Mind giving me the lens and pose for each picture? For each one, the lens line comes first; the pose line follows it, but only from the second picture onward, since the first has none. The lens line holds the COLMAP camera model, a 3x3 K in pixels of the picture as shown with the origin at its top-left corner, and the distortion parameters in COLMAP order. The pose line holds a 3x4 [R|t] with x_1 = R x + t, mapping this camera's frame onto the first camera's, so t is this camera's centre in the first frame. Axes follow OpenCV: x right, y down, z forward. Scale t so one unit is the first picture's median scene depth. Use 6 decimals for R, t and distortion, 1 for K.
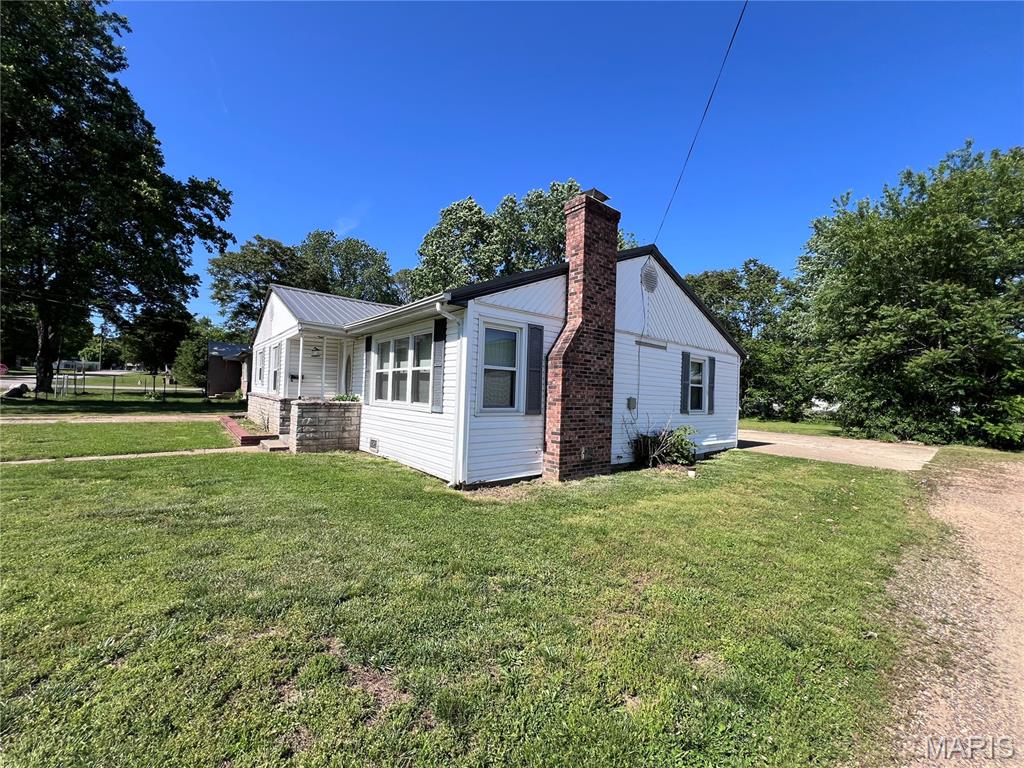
lens RADIAL K [[409.6, 0, 512.0], [0, 409.6, 384.0], [0, 0, 1]] dist [-0.000896, -0.000048]
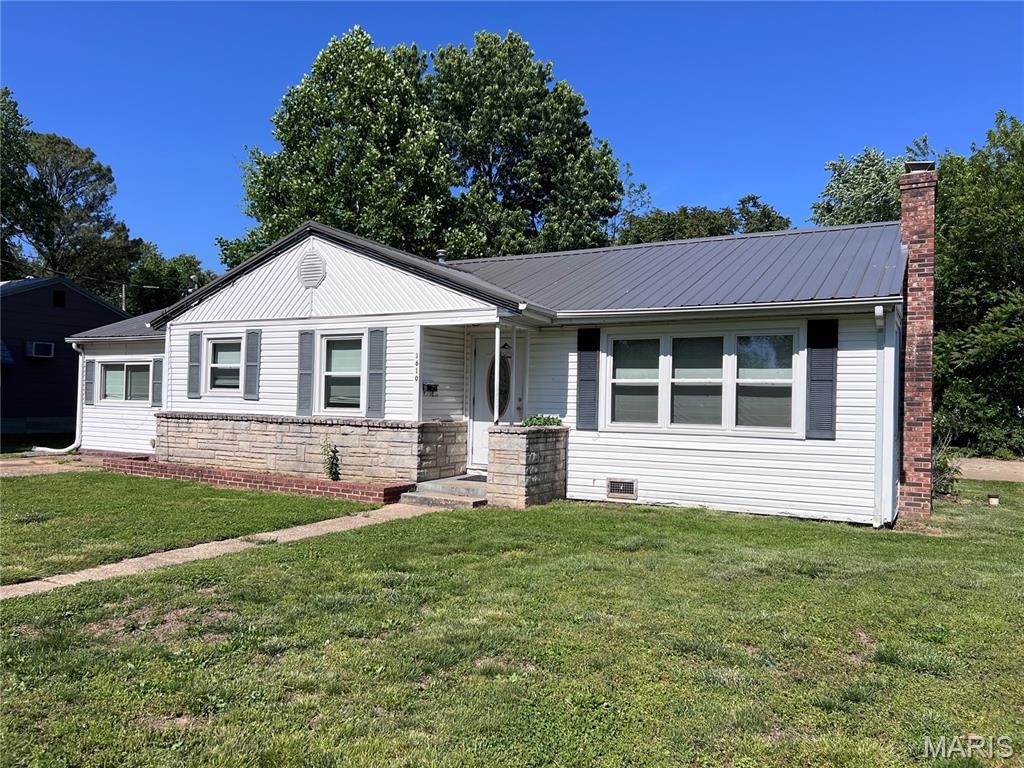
lens RADIAL K [[761.7, 0, 512.0], [0, 761.7, 384.0], [0, 0, 1]] dist [0.022965, -0.002971]
pose [[0.935501, -0.004412, 0.353296, -1.129844], [0.001971, 0.999972, 0.007269, -0.042640], [-0.353319, -0.006104, 0.935483, -0.149418]]
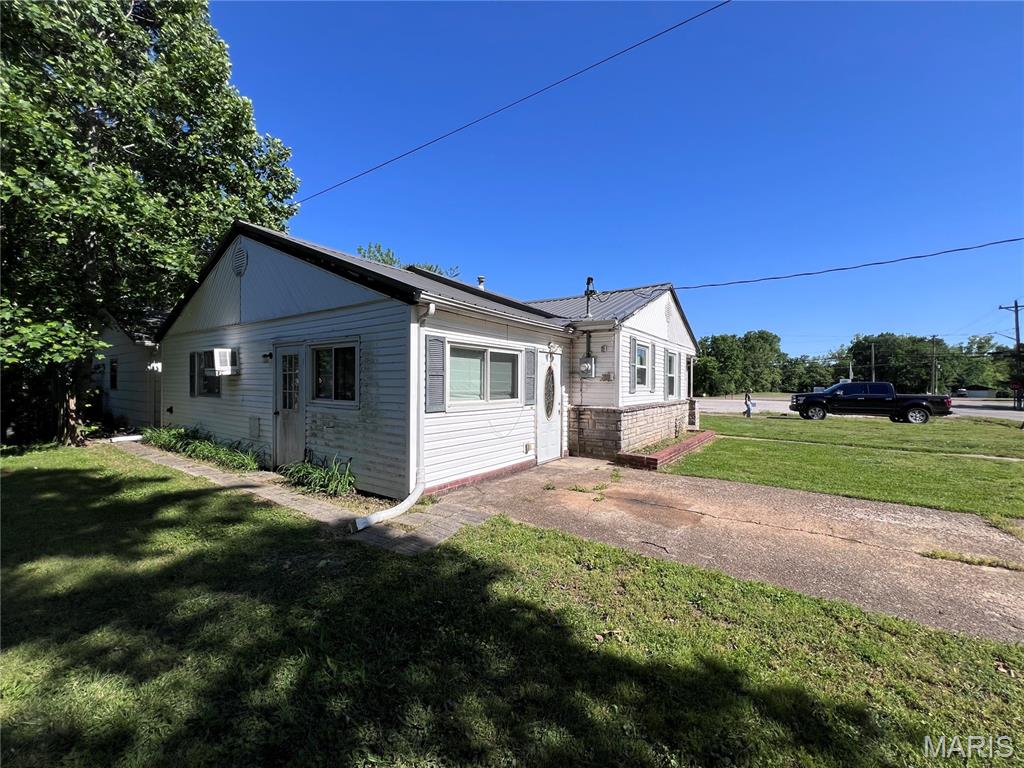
lens RADIAL K [[408.3, 0, 493.9], [0, 408.3, 387.5], [0, 0, 1]] dist [0.000641, 0.000122]
pose [[-0.222458, -0.051218, 0.973596, -2.238775], [-0.041690, 0.998205, 0.042987, -0.045775], [-0.974050, -0.031026, -0.224194, 2.505269]]
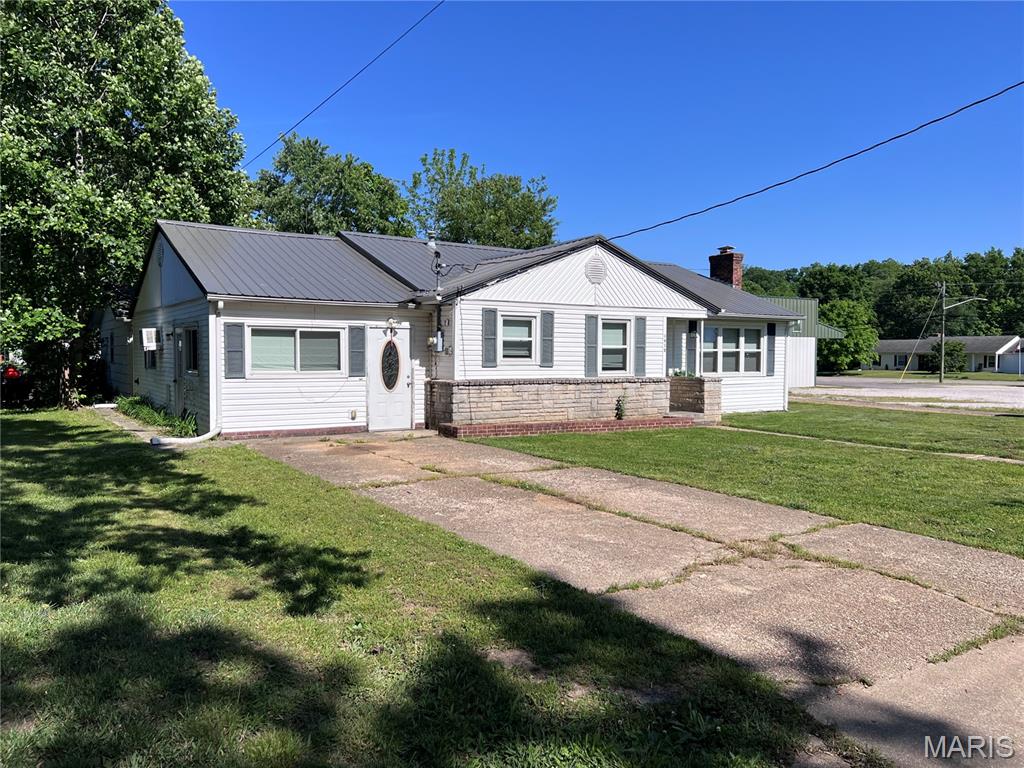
lens RADIAL K [[761.7, 0, 512.0], [0, 761.7, 384.0], [0, 0, 1]] dist [0.022965, -0.002971]
pose [[0.132338, -0.078041, 0.988128, -3.267996], [-0.026635, 0.996256, 0.082250, -0.124027], [-0.990847, -0.037204, 0.129764, 1.522528]]
